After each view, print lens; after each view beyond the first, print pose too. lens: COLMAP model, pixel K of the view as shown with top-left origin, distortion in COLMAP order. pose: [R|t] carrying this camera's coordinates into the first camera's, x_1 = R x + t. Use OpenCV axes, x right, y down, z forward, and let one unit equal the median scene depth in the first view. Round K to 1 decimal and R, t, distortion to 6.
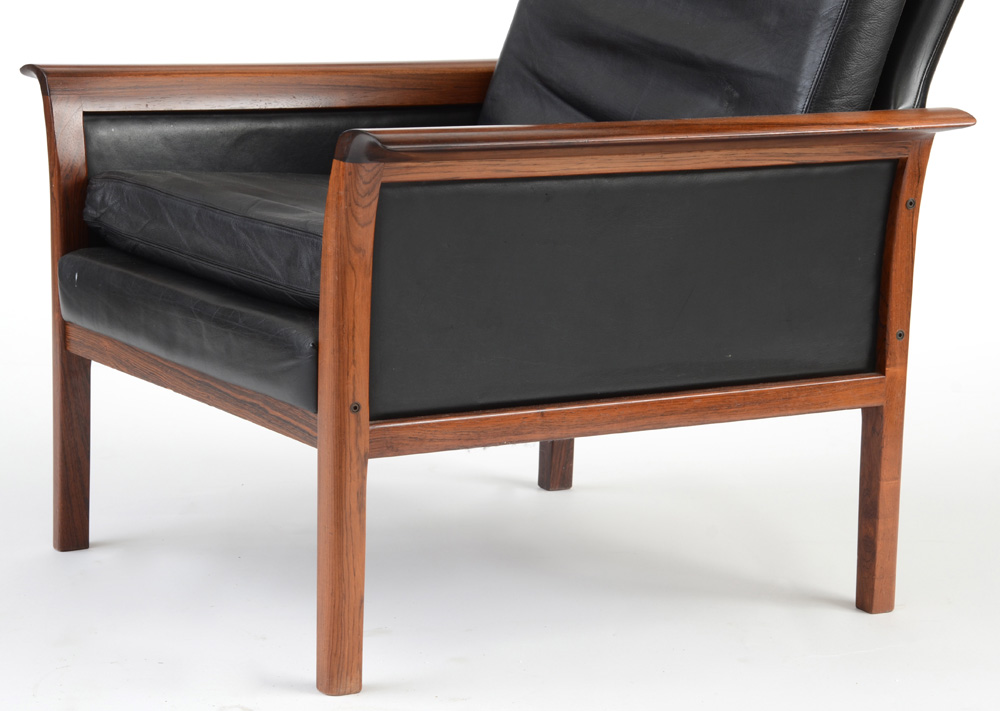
lens RADIAL K [[2614.8, 0, 497.4], [0, 2614.8, 354.1], [0, 0, 1]] dist [0.562610, 0.000000]
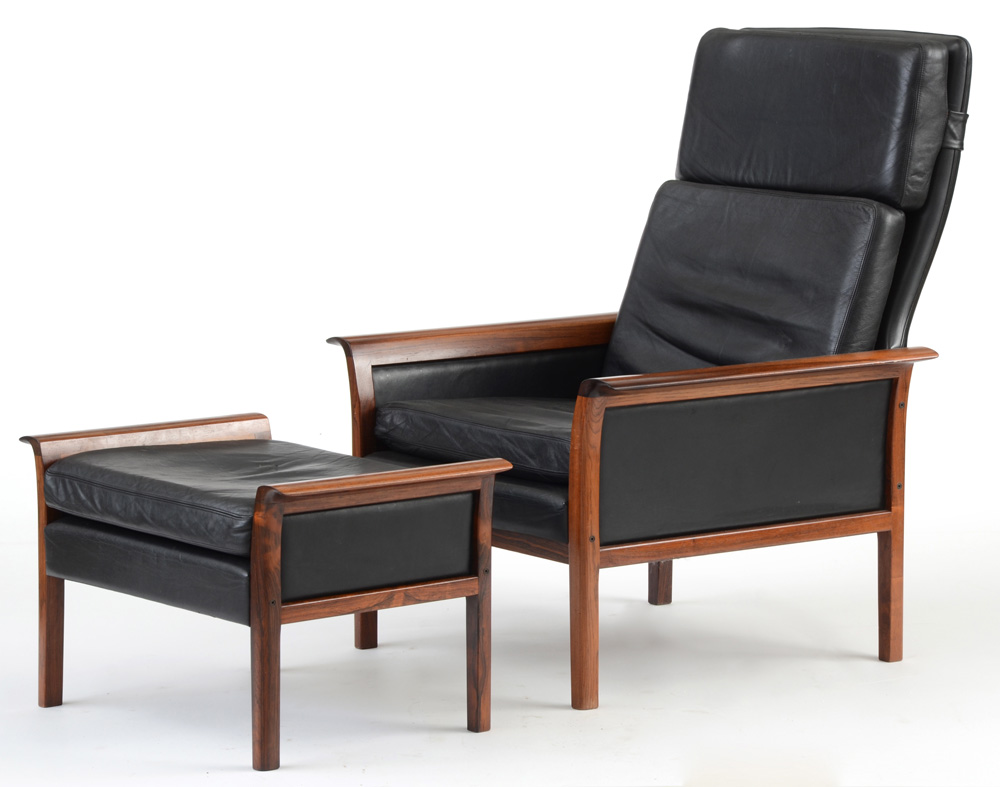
lens RADIAL K [[3638.6, 0, 503.8], [0, 3638.6, 397.4], [0, 0, 1]] dist [0.793415, 0.000000]
pose [[0.996468, -0.039319, 0.074199, -0.255656], [0.042562, 0.998183, -0.042641, 0.024424], [-0.072387, 0.045649, 0.996331, -1.232270]]
